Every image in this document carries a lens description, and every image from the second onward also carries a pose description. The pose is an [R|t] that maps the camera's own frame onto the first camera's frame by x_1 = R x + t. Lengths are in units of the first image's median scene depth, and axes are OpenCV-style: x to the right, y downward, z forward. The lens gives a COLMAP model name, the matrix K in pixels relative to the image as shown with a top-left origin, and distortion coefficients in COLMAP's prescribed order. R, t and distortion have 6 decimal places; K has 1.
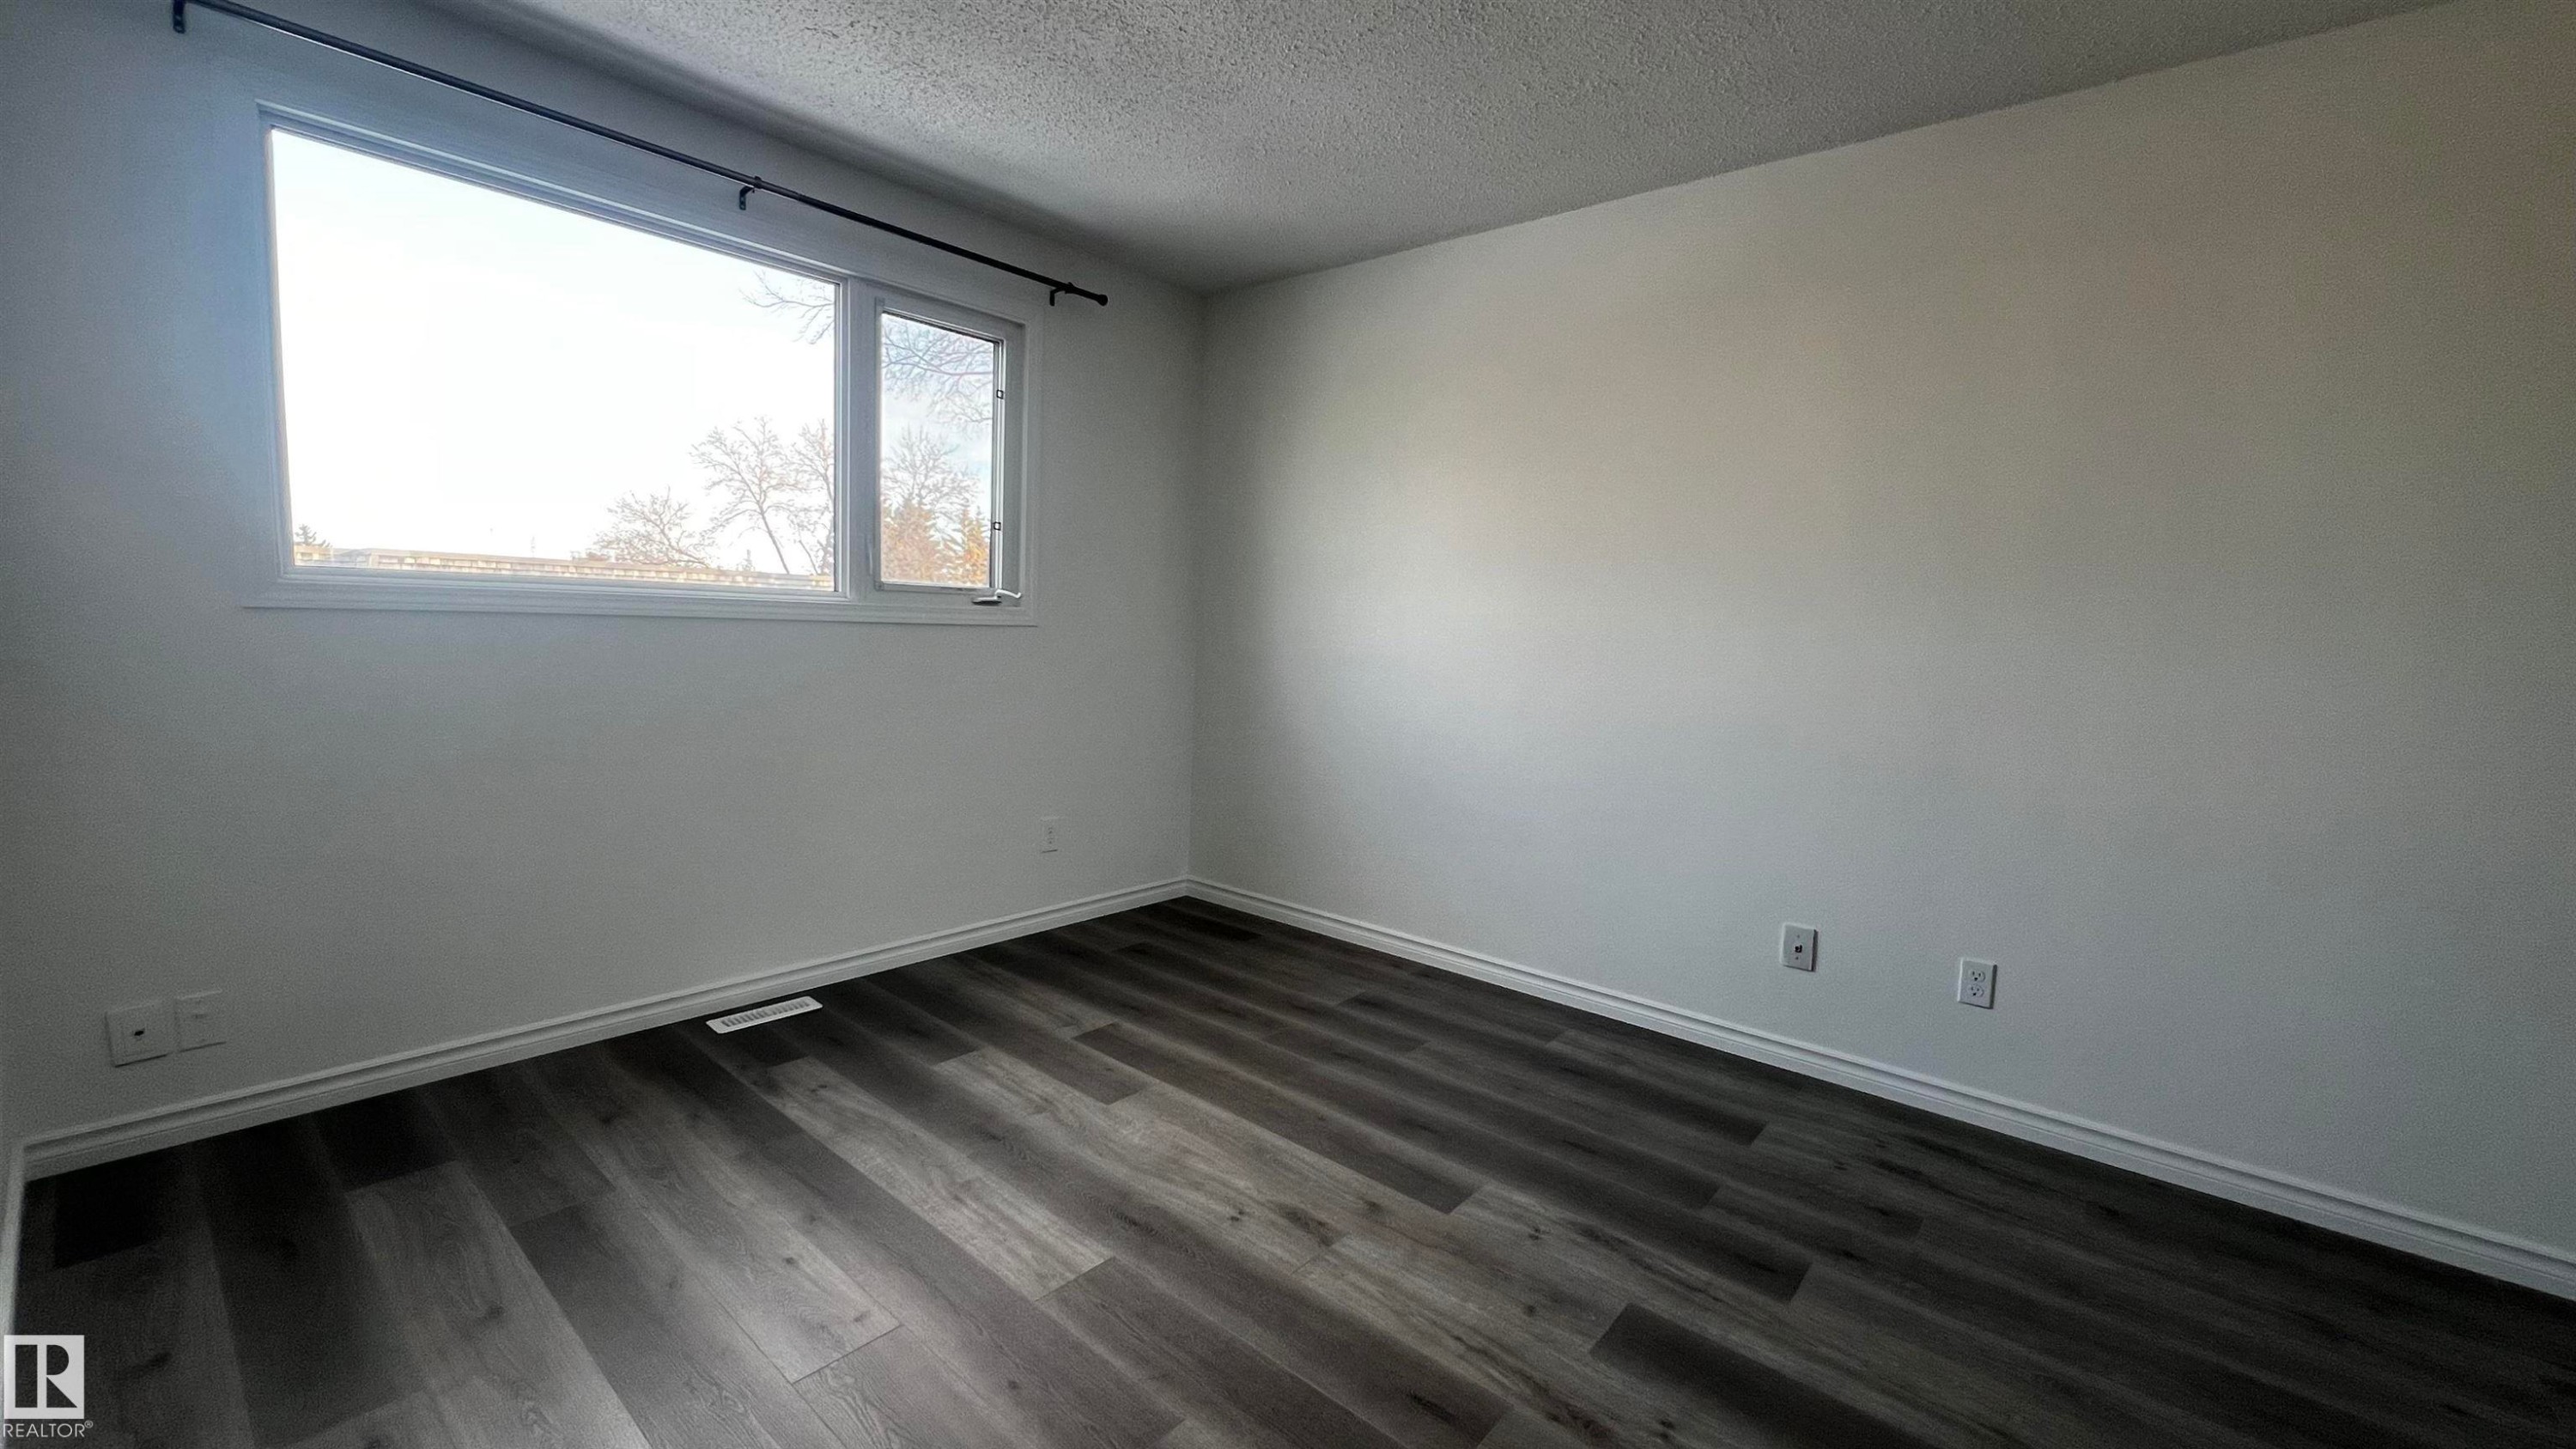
lens RADIAL K [[1026.8, 0, 1293.1], [0, 1026.8, 713.4], [0, 0, 1]] dist [-0.002765, 0.000946]
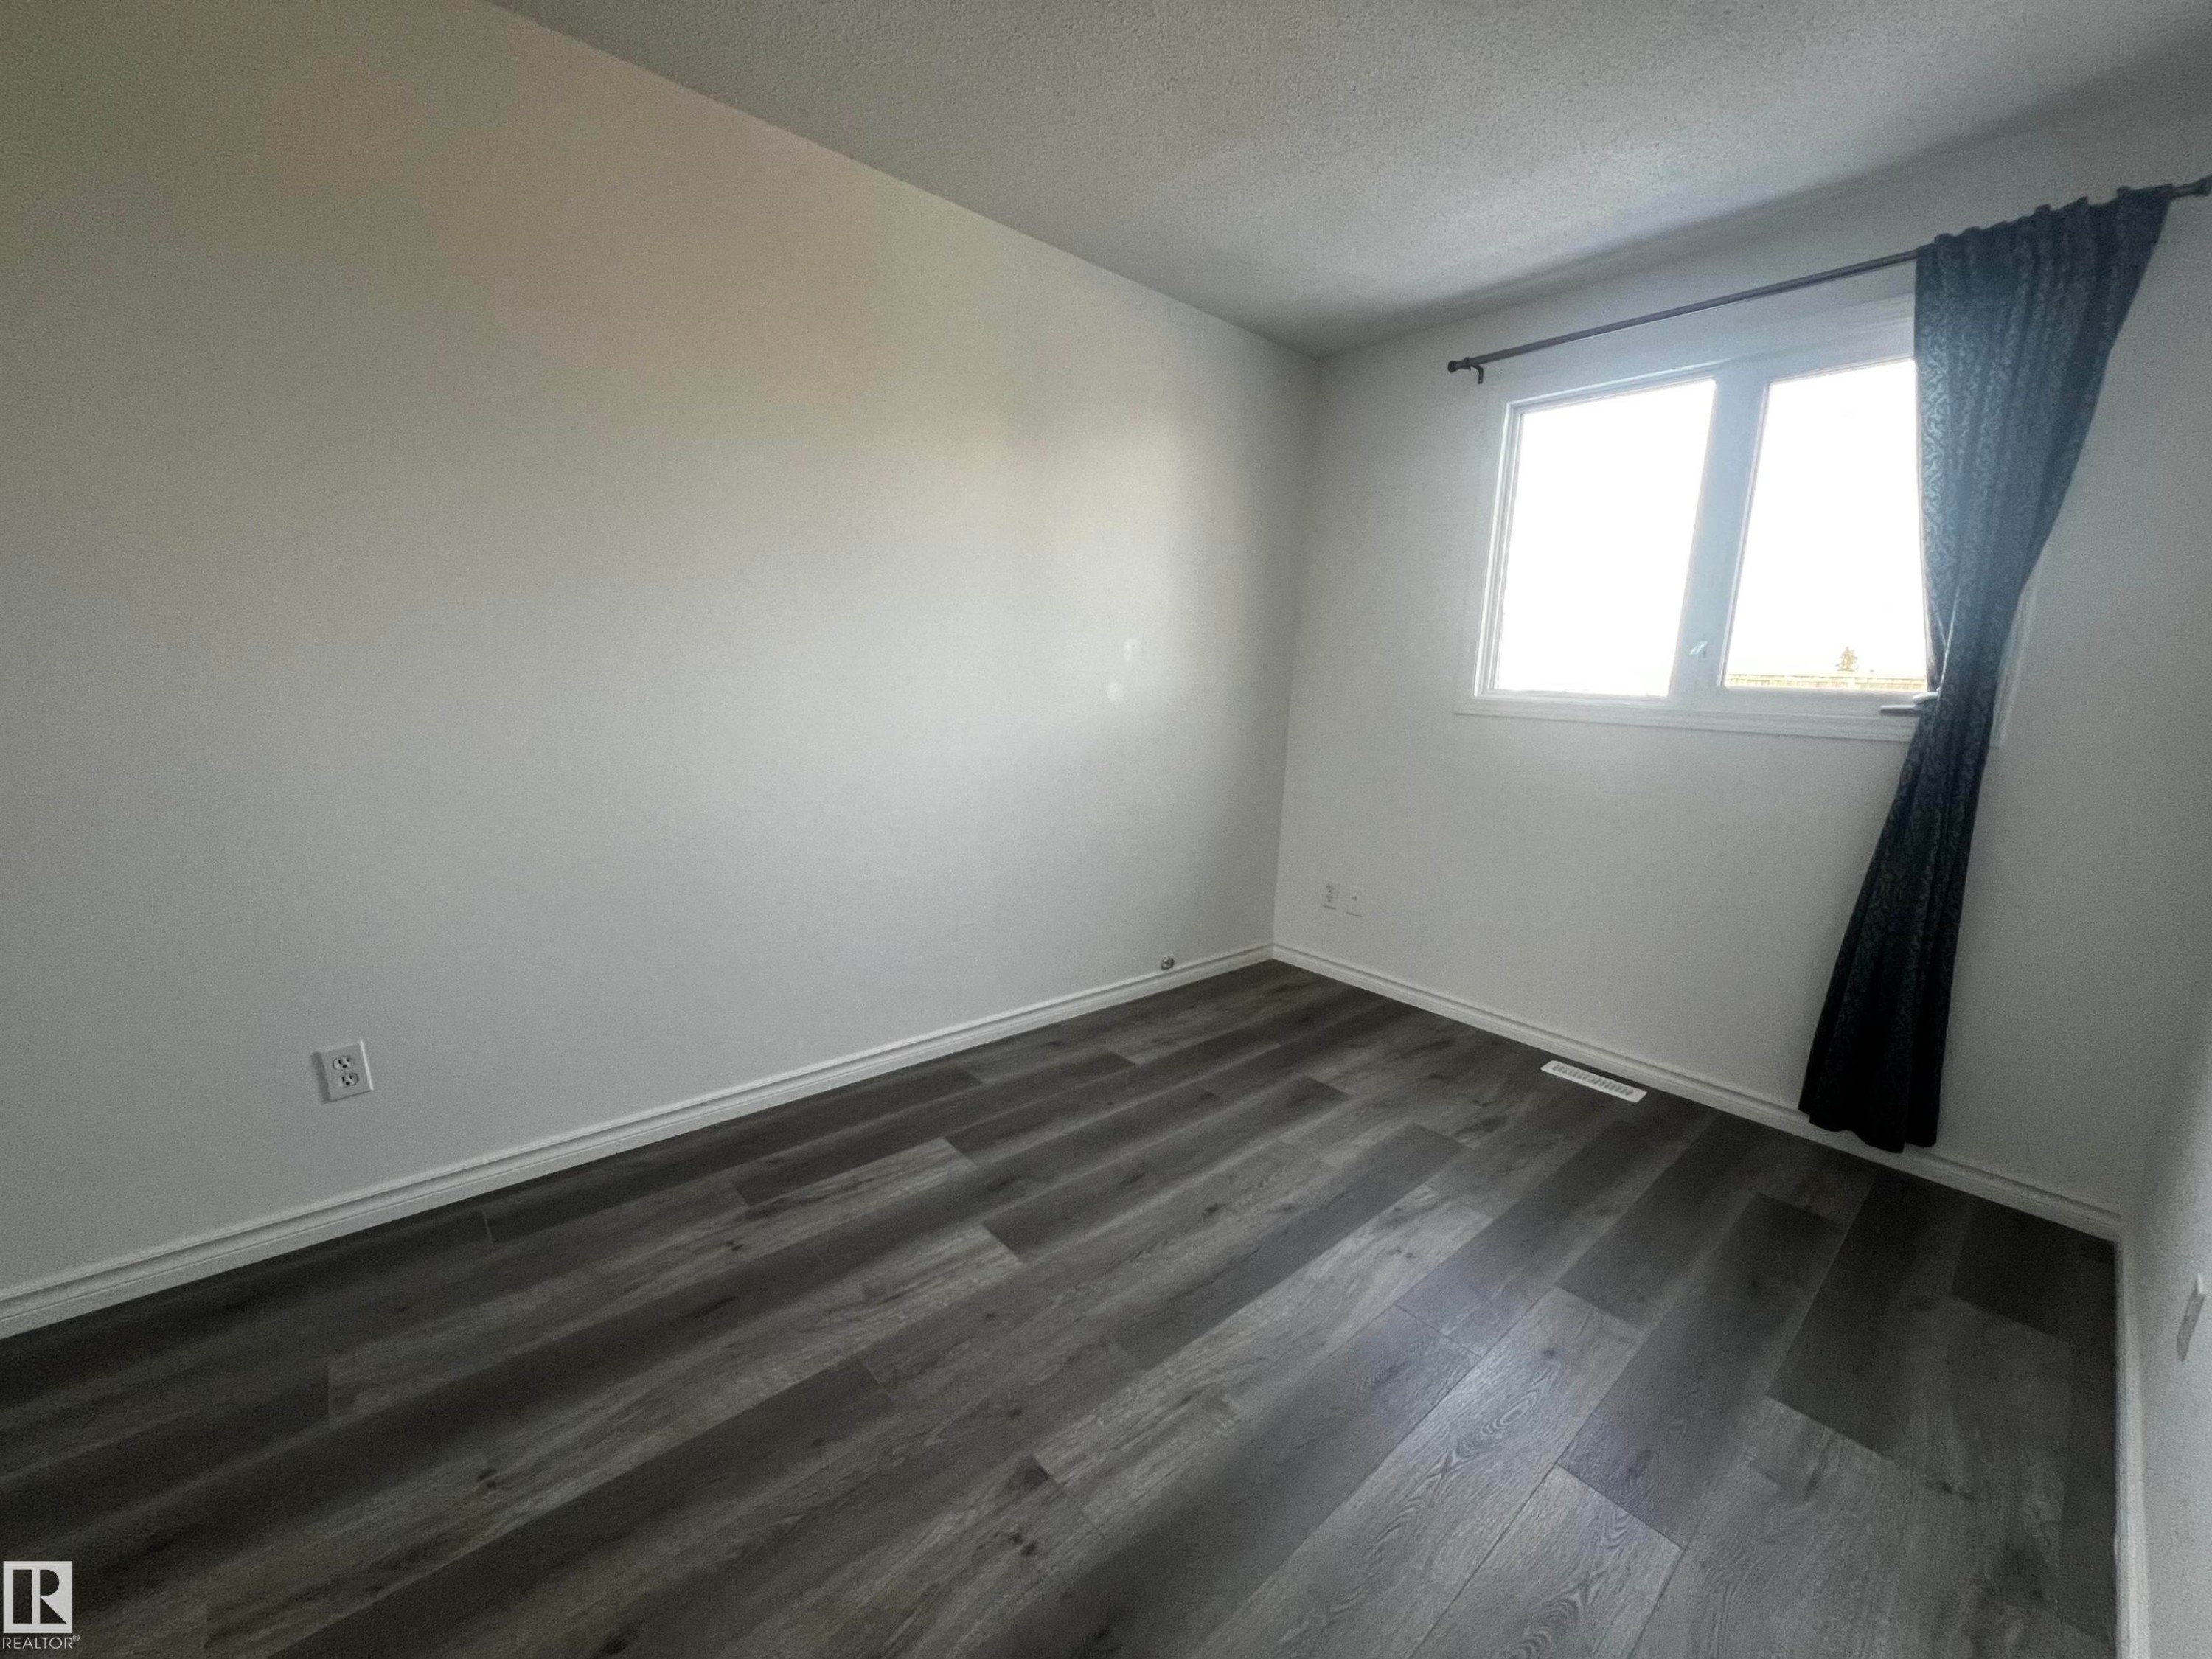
lens RADIAL K [[880.7, 0, 1094.4], [0, 880.7, 829.3], [0, 0, 1]] dist [0.000402, -0.000541]
pose [[-0.142648, 0.123847, -0.981995, 0.478836], [-0.142305, 0.979267, 0.144174, -0.035285], [0.979490, 0.160309, -0.122067, 0.558796]]
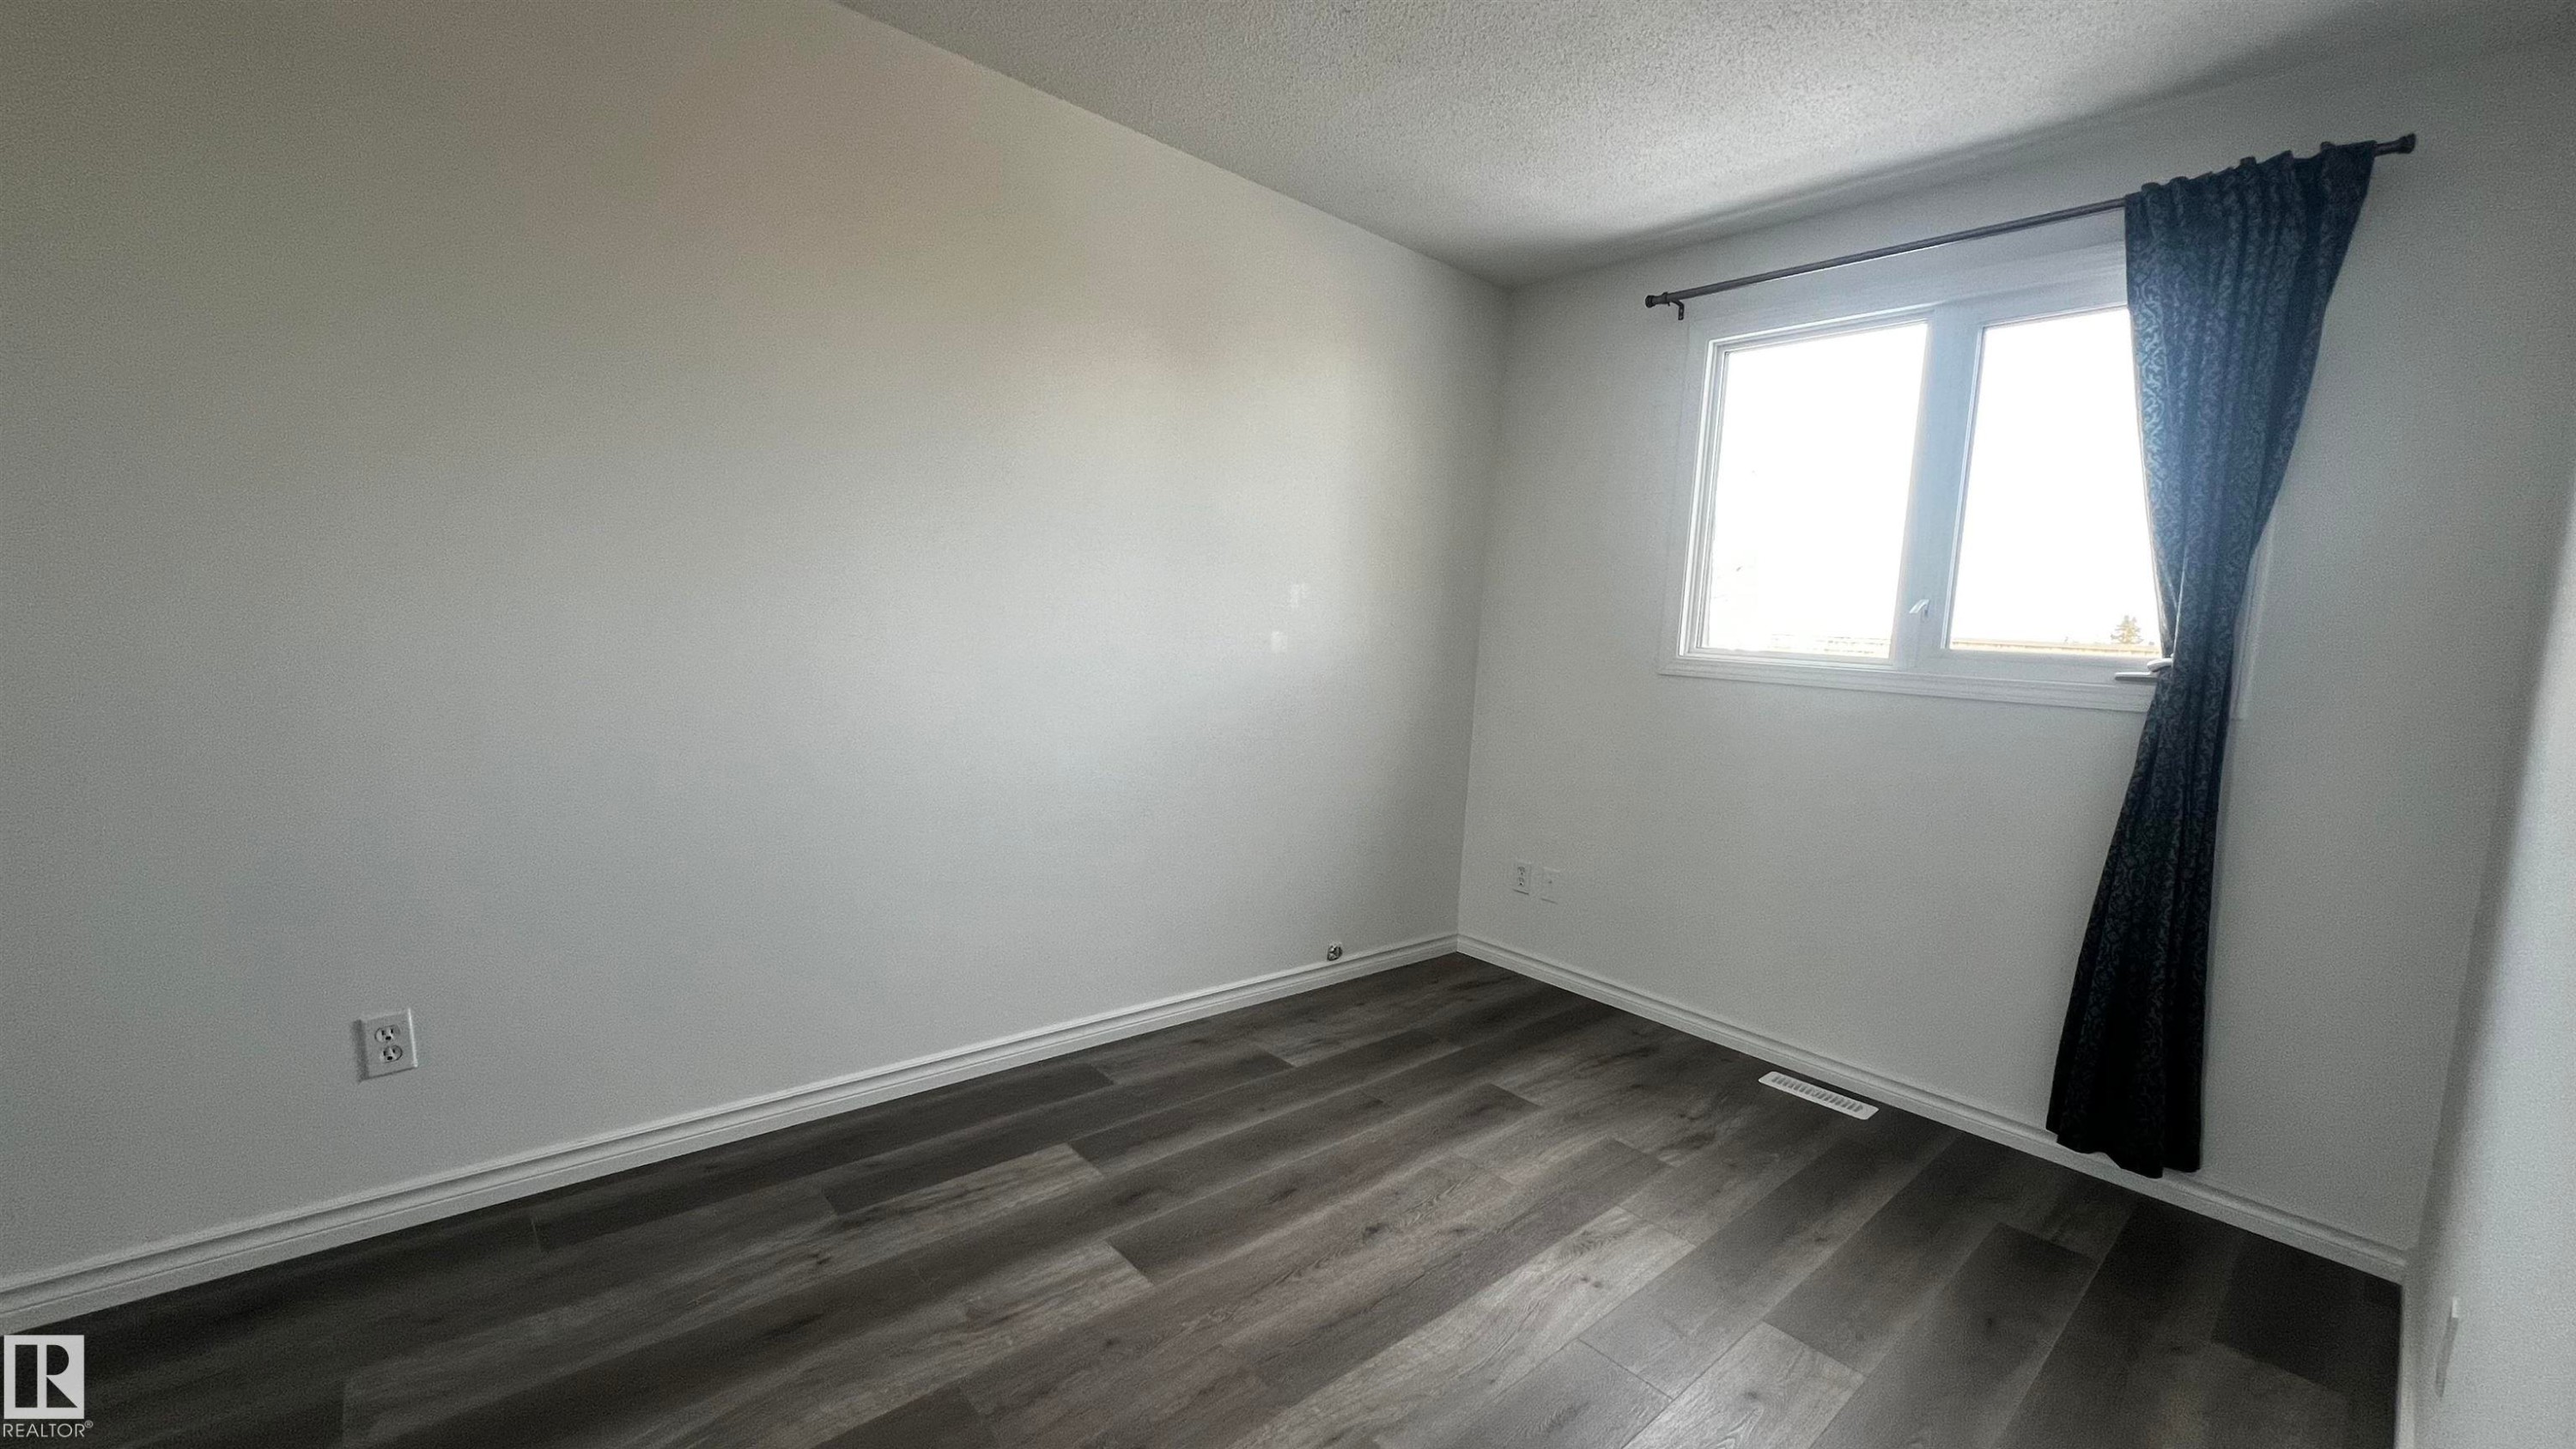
lens RADIAL K [[1026.8, 0, 1276.2], [0, 1026.8, 723.6], [0, 0, 1]] dist [-0.002765, 0.000946]
pose [[-0.132274, 0.040027, -0.990405, 0.512622], [-0.162942, 0.984713, 0.061559, -0.029046], [0.977729, 0.169522, -0.123730, 0.576065]]
